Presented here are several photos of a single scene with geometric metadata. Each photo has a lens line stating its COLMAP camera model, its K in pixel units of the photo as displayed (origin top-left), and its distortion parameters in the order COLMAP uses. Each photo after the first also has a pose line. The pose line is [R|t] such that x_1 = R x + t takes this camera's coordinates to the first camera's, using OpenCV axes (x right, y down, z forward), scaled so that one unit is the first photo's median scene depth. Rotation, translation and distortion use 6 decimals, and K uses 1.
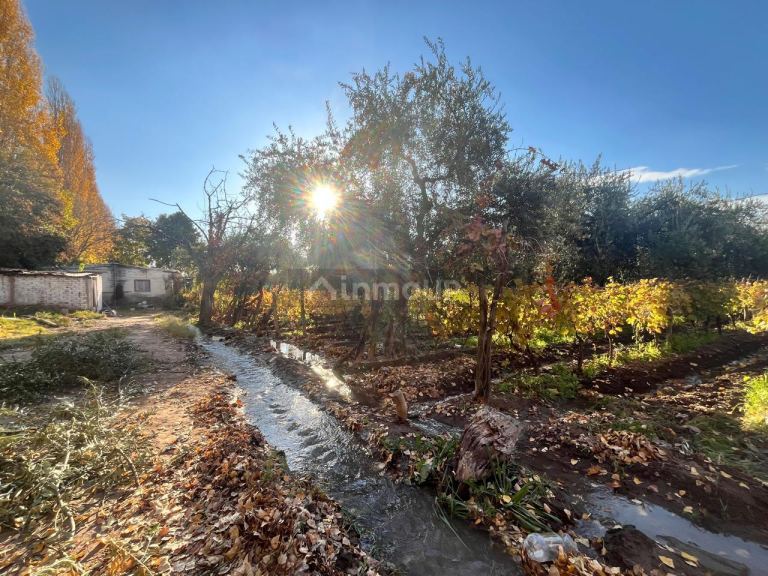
lens RADIAL K [[312.5, 0, 382.7], [0, 312.5, 291.4], [0, 0, 1]] dist [-0.000377, -0.000866]
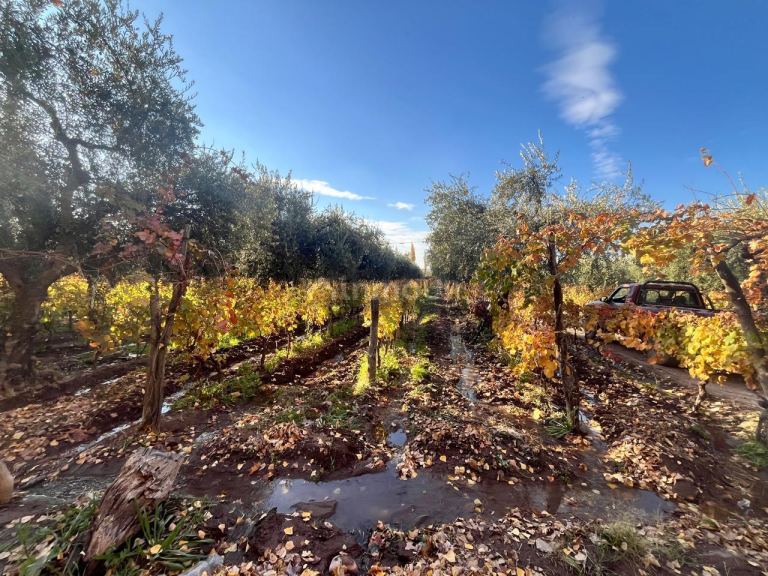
lens RADIAL K [[312.5, 0, 383.4], [0, 312.5, 289.0], [0, 0, 1]] dist [-0.000377, -0.000866]
pose [[0.636680, 0.009897, 0.771064, 0.035638], [-0.037675, 0.999123, 0.018285, -0.055969], [-0.770207, -0.040691, 0.636495, -0.032283]]
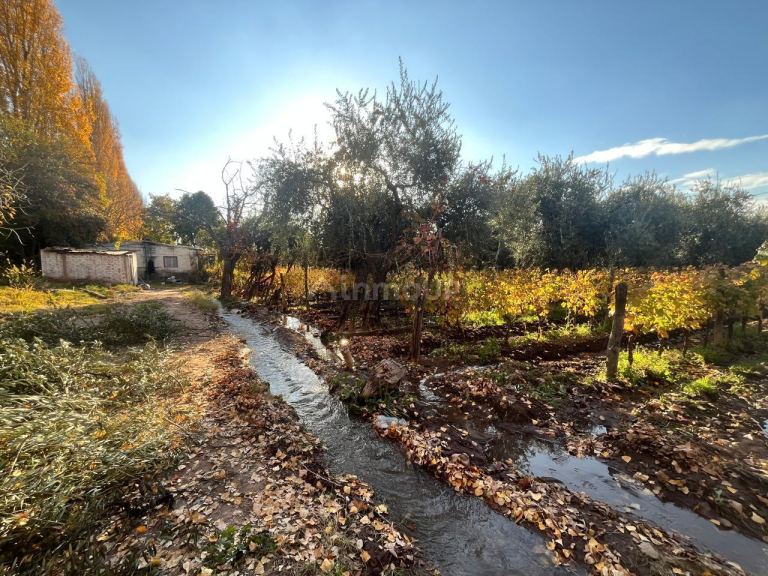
lens RADIAL K [[312.5, 0, 384.7], [0, 312.5, 291.4], [0, 0, 1]] dist [-0.000377, -0.000866]
pose [[0.998505, 0.019947, -0.050889, 0.168776], [-0.015948, 0.996840, 0.077821, -0.044790], [0.052281, -0.076894, 0.995668, -0.257077]]
